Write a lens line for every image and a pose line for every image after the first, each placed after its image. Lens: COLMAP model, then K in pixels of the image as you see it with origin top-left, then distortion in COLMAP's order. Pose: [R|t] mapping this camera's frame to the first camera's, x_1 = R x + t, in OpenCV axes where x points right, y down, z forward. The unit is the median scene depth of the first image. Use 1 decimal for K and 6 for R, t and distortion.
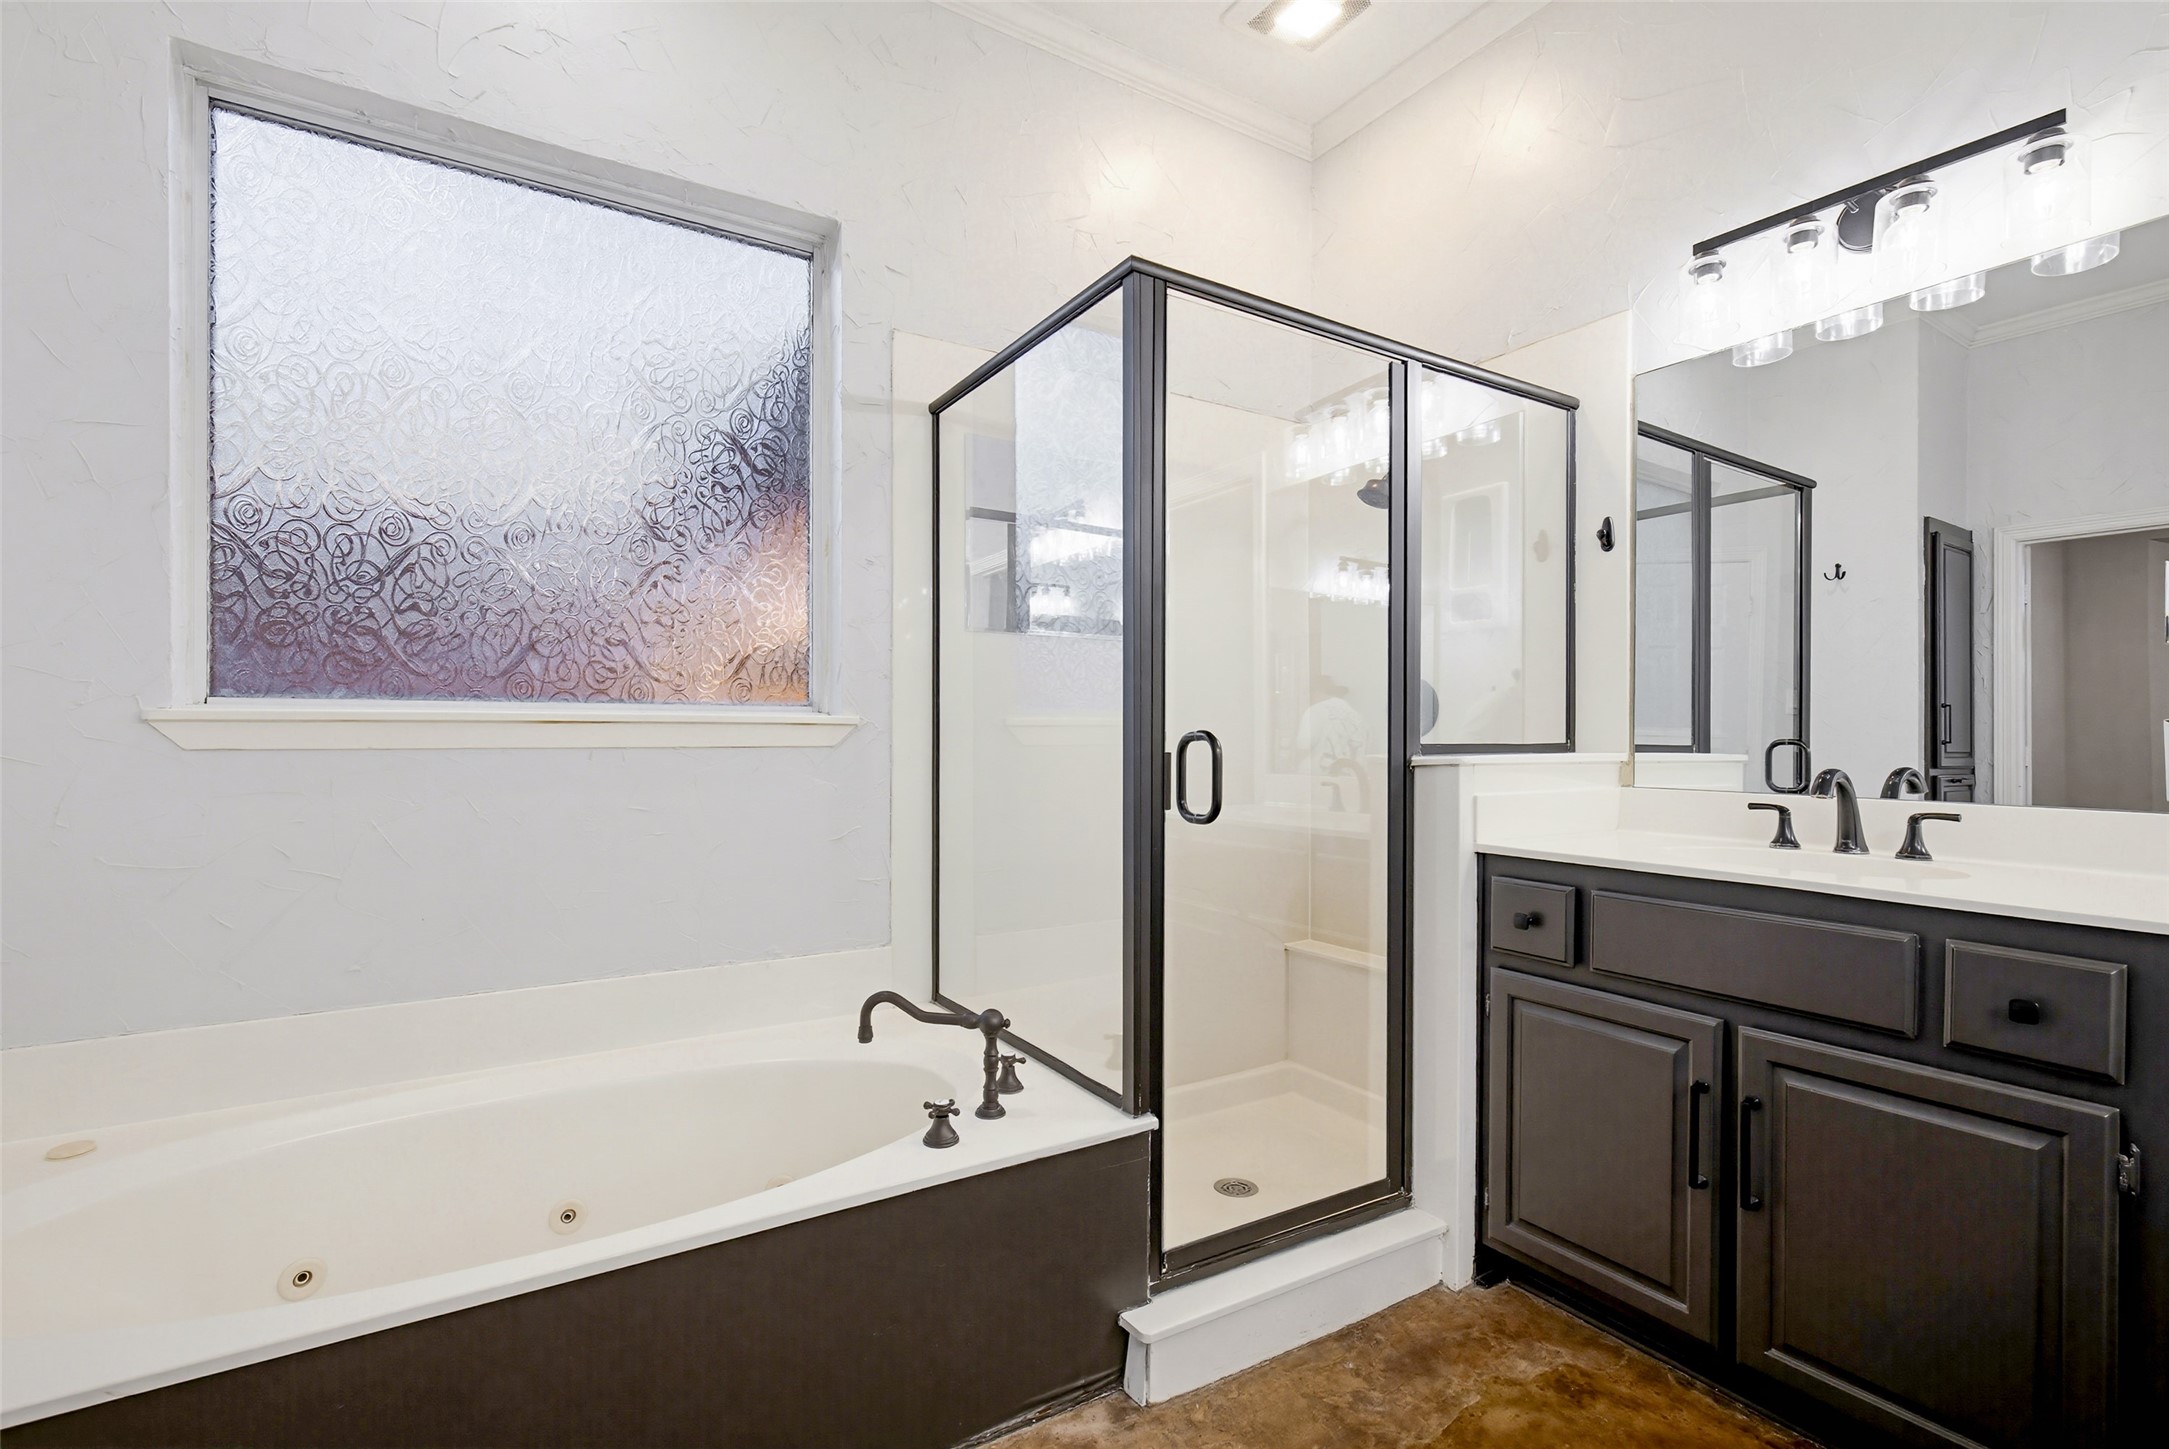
lens RADIAL K [[988.2, 0, 1088.1], [0, 988.2, 734.7], [0, 0, 1]] dist [0.002907, 0.000504]
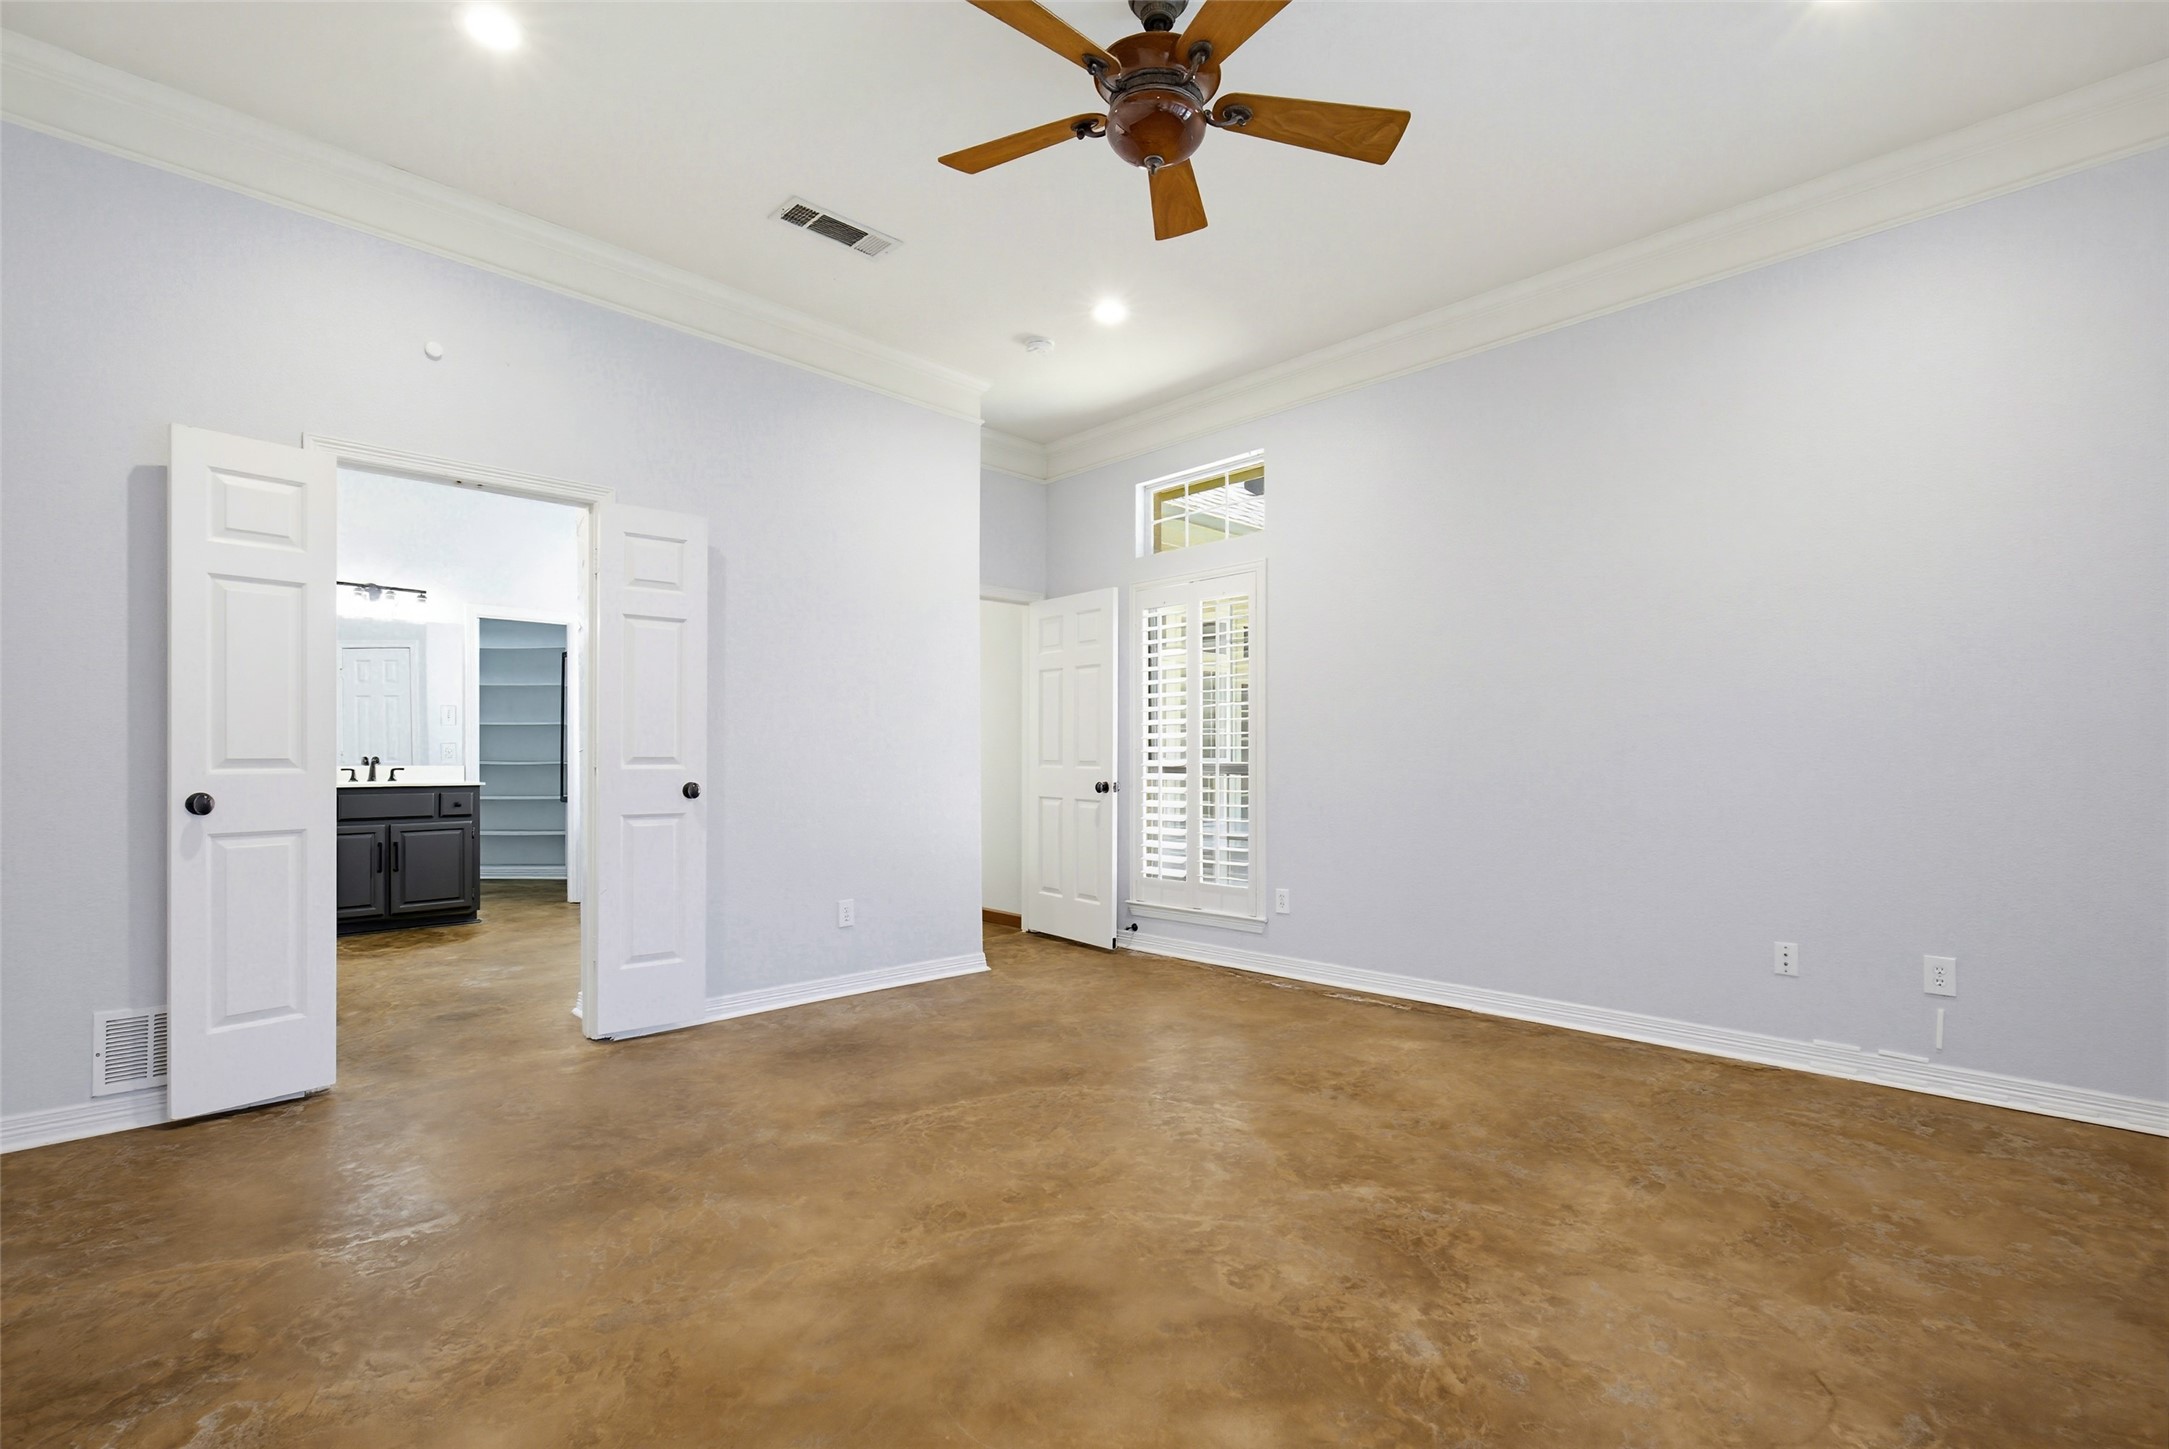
lens RADIAL K [[988.2, 0, 1088.1], [0, 988.2, 734.7], [0, 0, 1]] dist [0.002907, 0.000504]
pose [[-0.208531, 0.000988, 0.978015, -3.182722], [-0.001712, 0.999998, -0.001375, -0.041363], [-0.978014, -0.001961, -0.208529, -0.712265]]
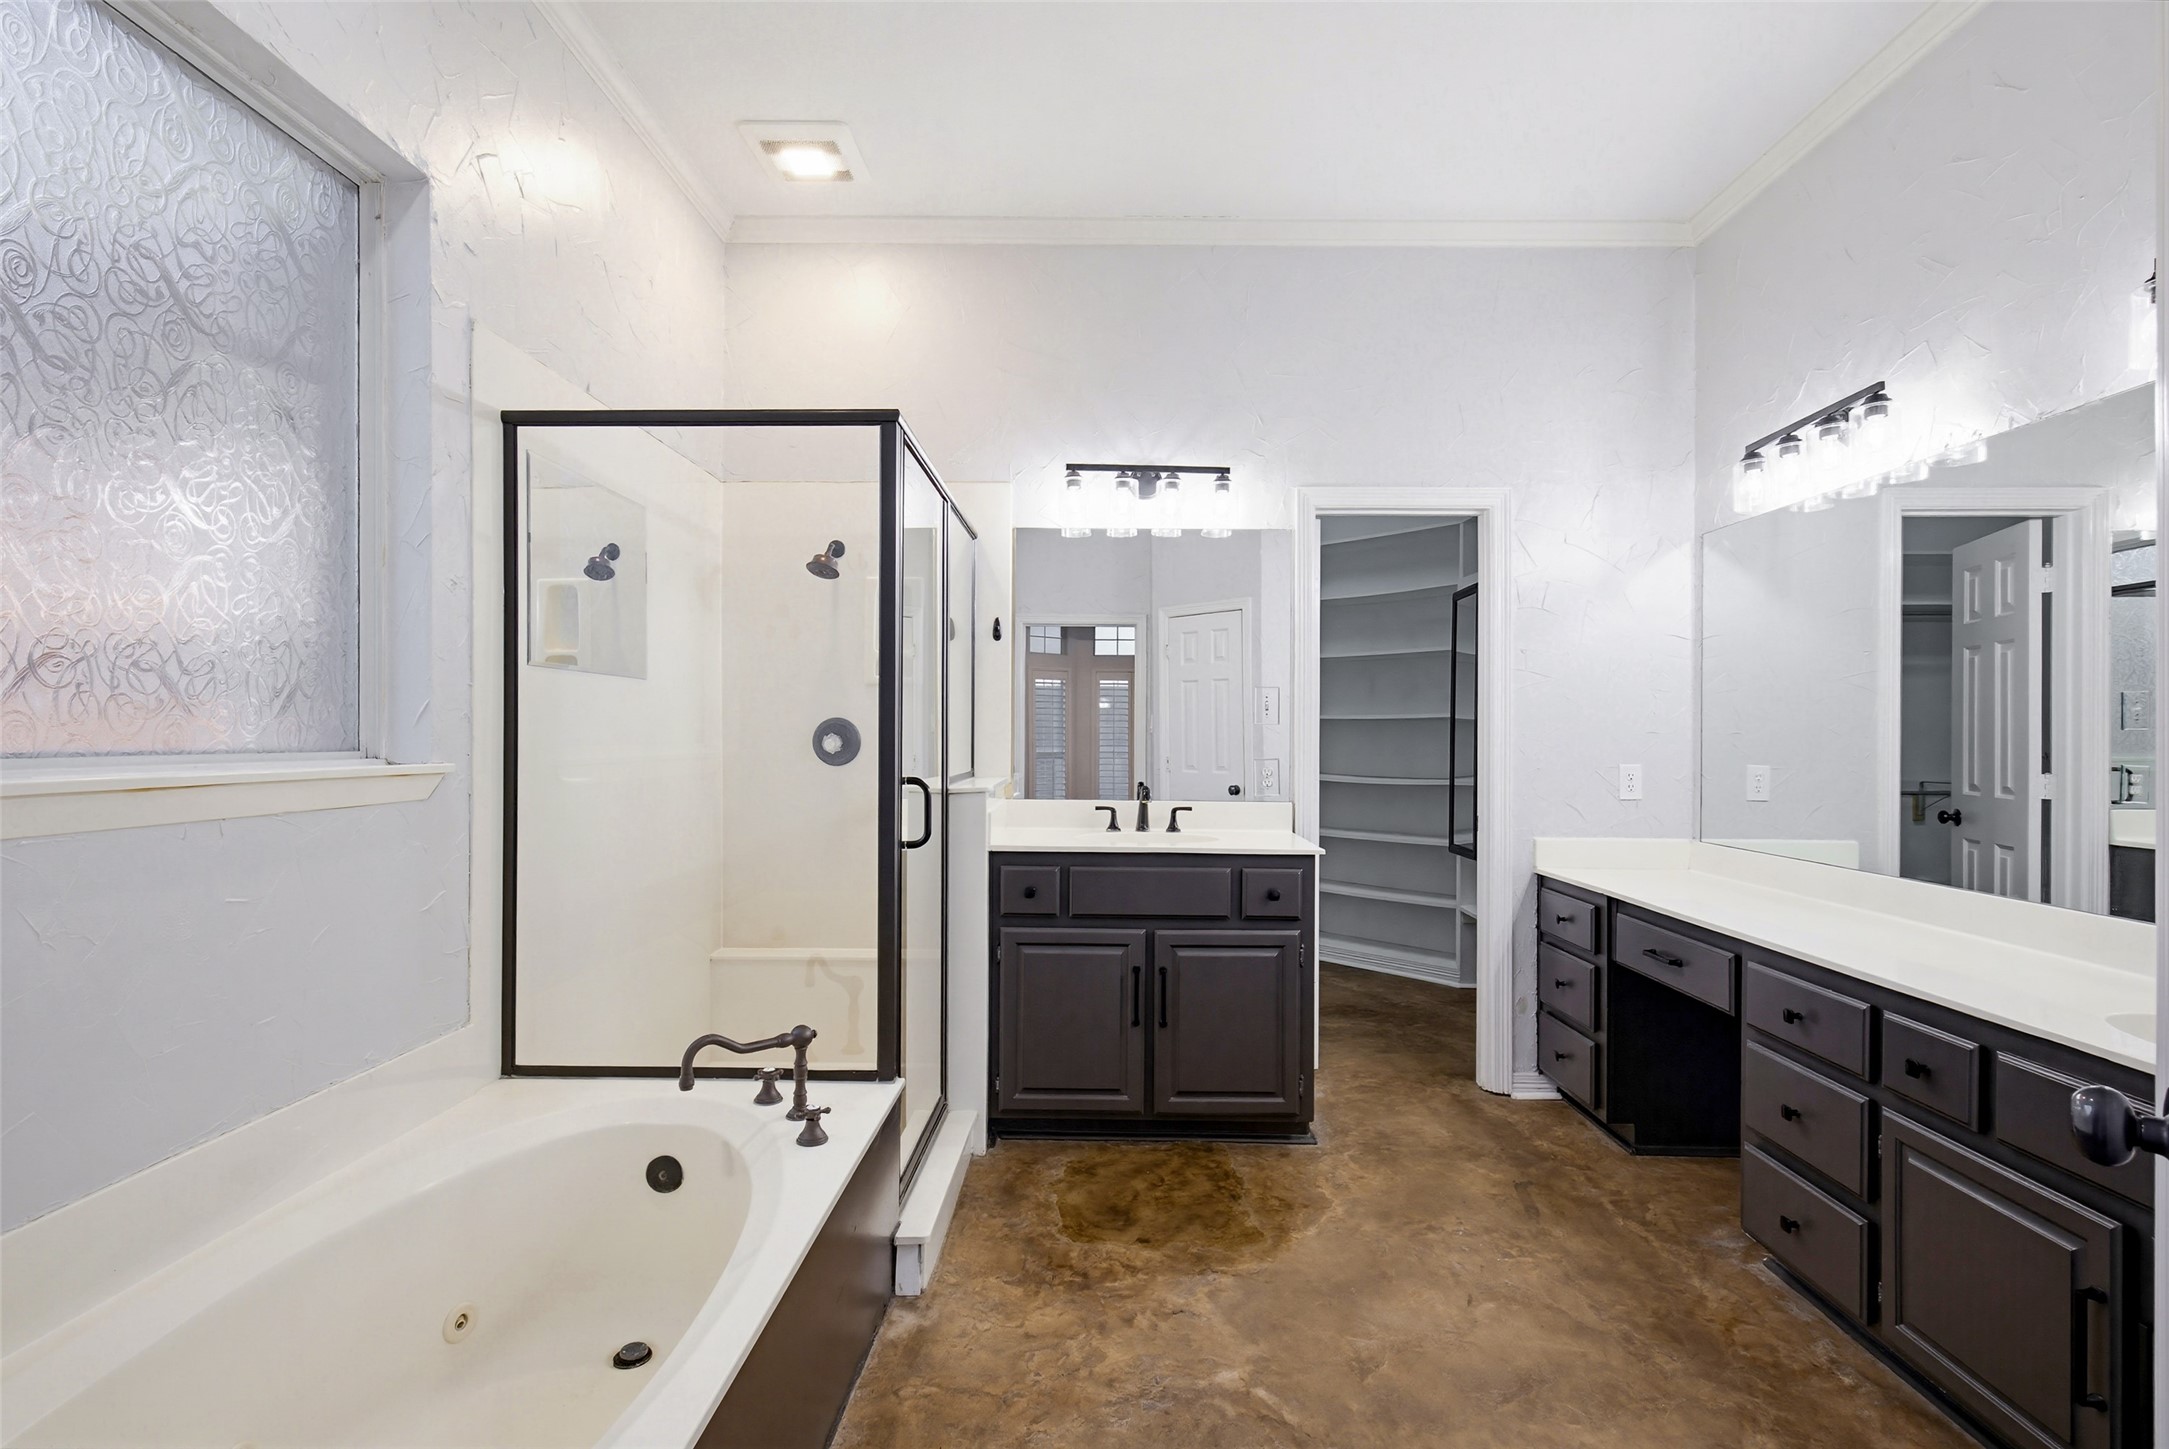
lens RADIAL K [[988.2, 0, 1088.1], [0, 988.2, 734.7], [0, 0, 1]] dist [0.002907, 0.000504]
pose [[0.555941, 0.002919, 0.831217, -0.836994], [-0.004412, 0.999990, -0.000561, -0.058939], [-0.831210, -0.003356, 0.555948, 0.079763]]
